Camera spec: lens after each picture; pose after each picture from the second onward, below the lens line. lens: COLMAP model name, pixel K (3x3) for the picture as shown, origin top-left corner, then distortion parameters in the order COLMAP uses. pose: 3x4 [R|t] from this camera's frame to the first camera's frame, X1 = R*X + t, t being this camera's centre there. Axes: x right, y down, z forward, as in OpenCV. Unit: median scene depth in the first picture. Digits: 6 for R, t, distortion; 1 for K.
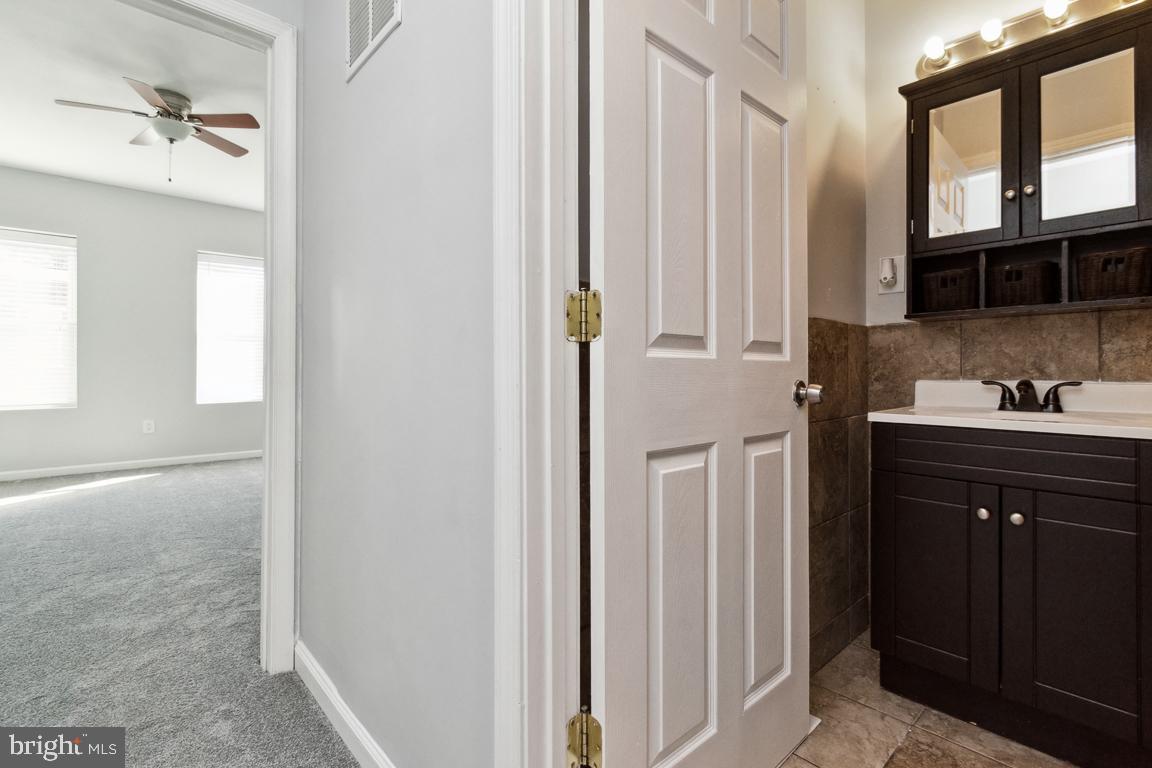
lens RADIAL K [[518.1, 0, 592.6], [0, 518.1, 373.3], [0, 0, 1]] dist [-0.000711, -0.000662]
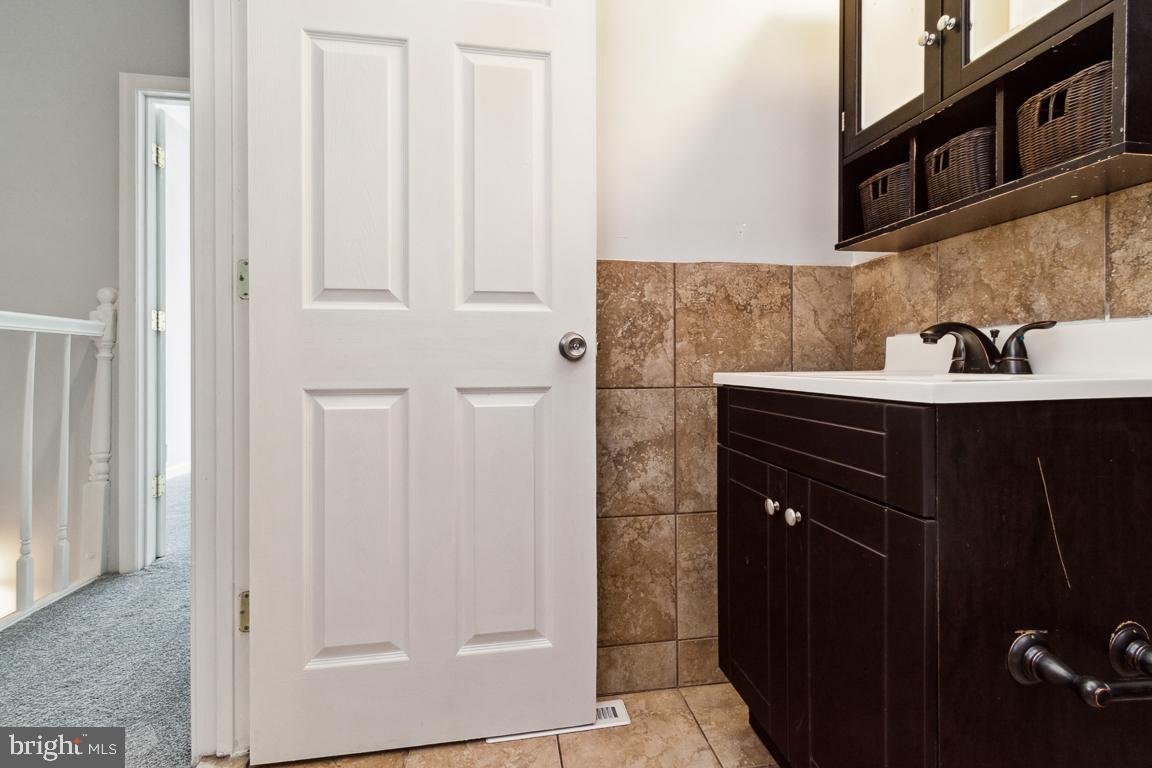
lens RADIAL K [[518.1, 0, 582.8], [0, 518.1, 364.6], [0, 0, 1]] dist [-0.000711, -0.000662]
pose [[0.836293, -0.002899, -0.548275, 0.757471], [0.005289, 0.999982, 0.002781, 0.056569], [0.548257, -0.005226, 0.836293, 0.204540]]
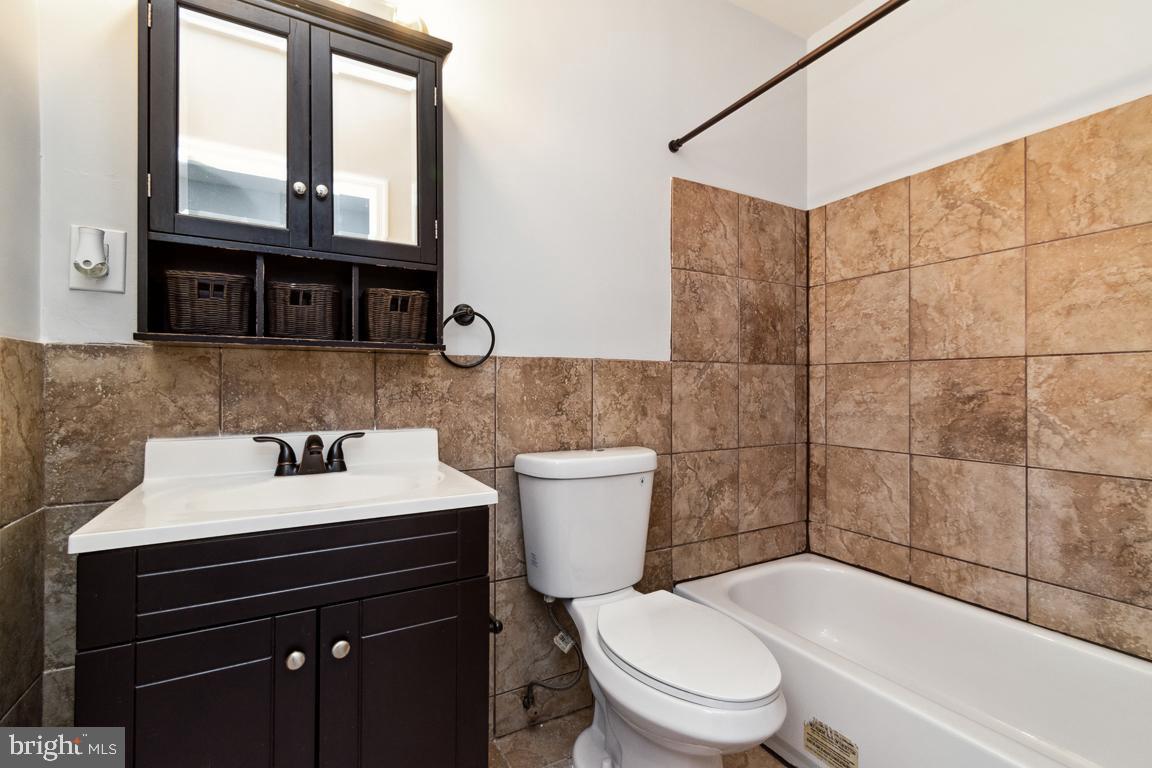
lens RADIAL K [[518.1, 0, 584.8], [0, 518.1, 383.4], [0, 0, 1]] dist [-0.000711, -0.000662]
pose [[0.225817, 0.000485, 0.974170, 0.165831], [-0.001037, 0.999999, -0.000258, -0.061458], [-0.974169, -0.000952, 0.225817, 0.407213]]
